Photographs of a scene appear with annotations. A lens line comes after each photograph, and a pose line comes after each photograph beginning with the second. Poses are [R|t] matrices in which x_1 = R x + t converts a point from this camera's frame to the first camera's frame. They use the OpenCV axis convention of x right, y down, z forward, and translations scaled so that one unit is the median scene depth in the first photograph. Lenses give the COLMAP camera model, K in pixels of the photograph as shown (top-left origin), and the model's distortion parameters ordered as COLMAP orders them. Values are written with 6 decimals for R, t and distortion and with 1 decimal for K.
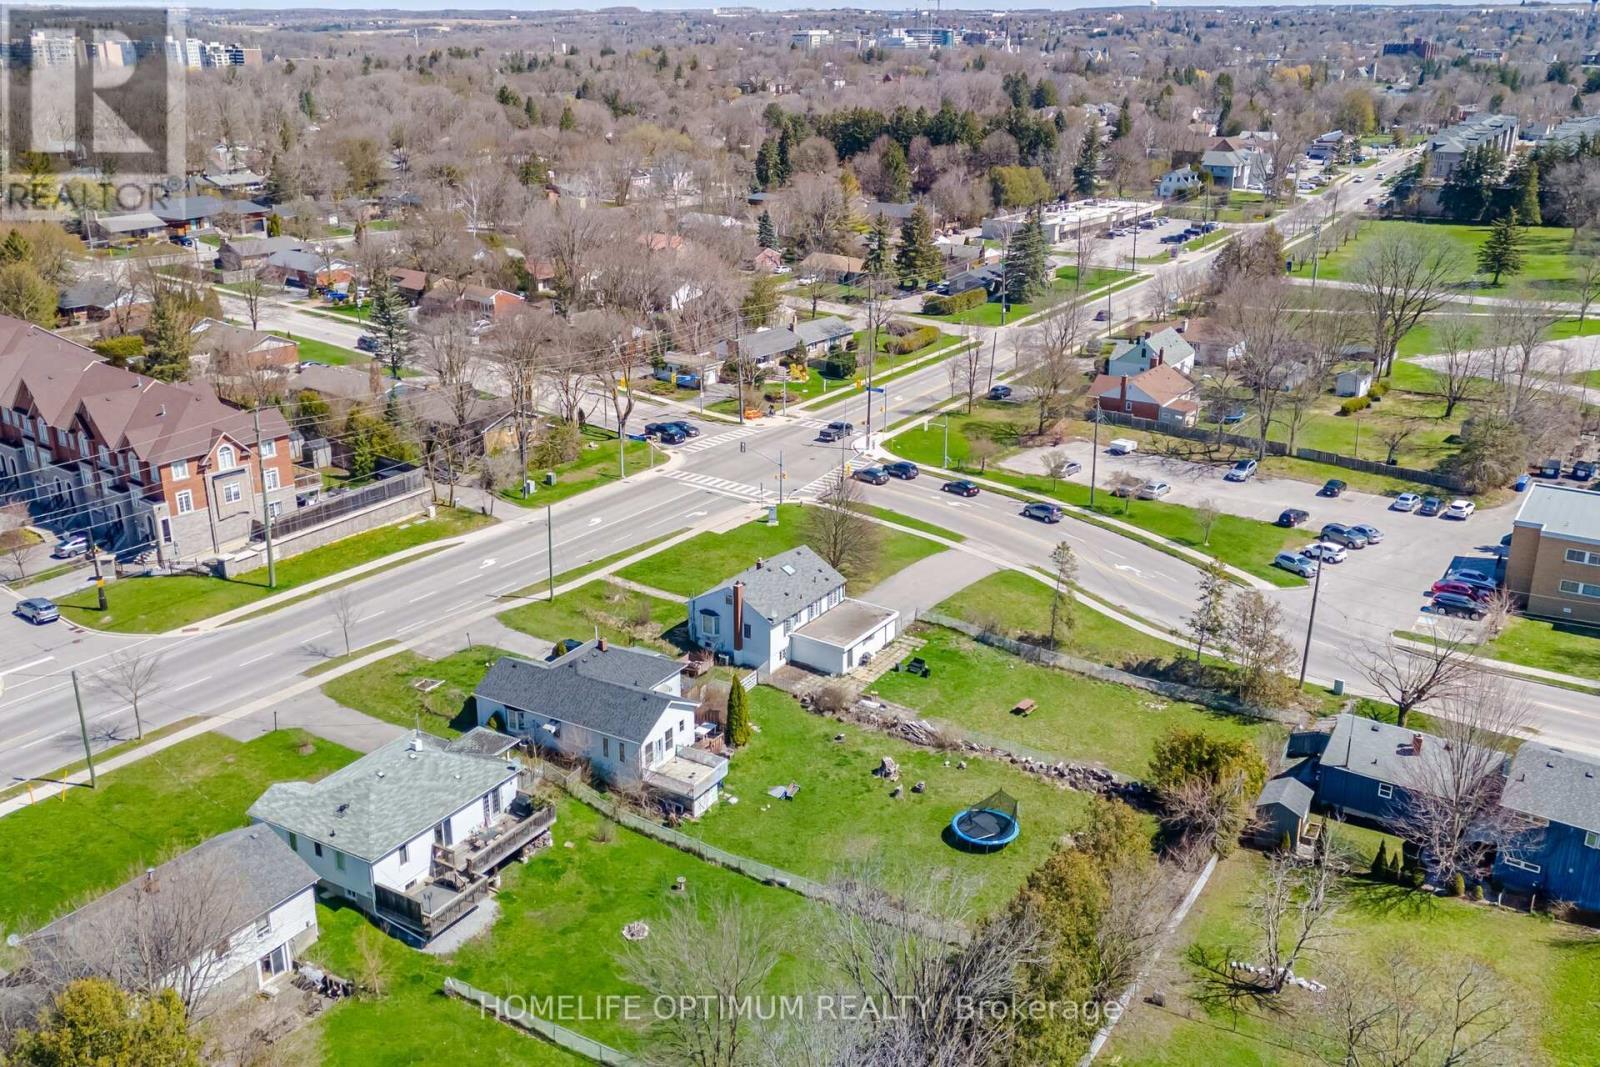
lens RADIAL K [[1374.1, 0, 800.0], [0, 1374.1, 533.5], [0, 0, 1]] dist [0.186749, -0.433236]
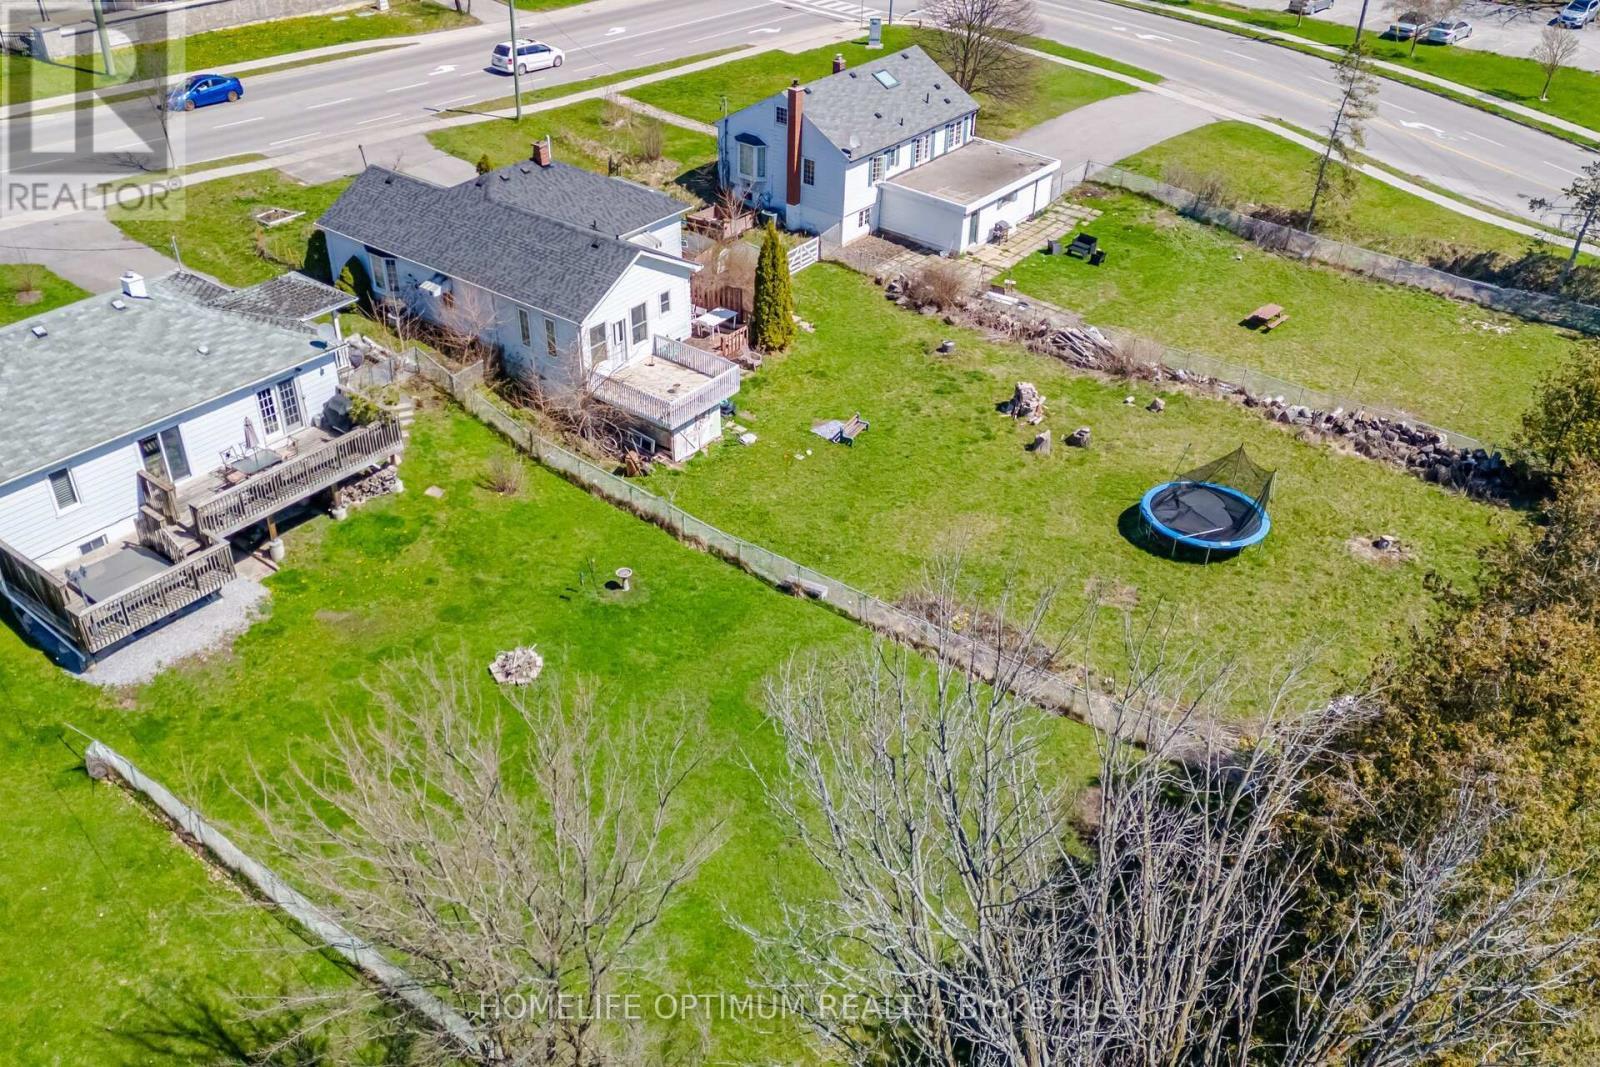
lens RADIAL K [[1374.1, 0, 800.0], [0, 1374.1, 533.5], [0, 0, 1]] dist [0.186749, -0.433236]
pose [[0.994801, 0.071316, -0.072704, 0.015594], [-0.051239, 0.967439, 0.247863, 0.081961], [0.088013, -0.242849, 0.966063, 0.408186]]
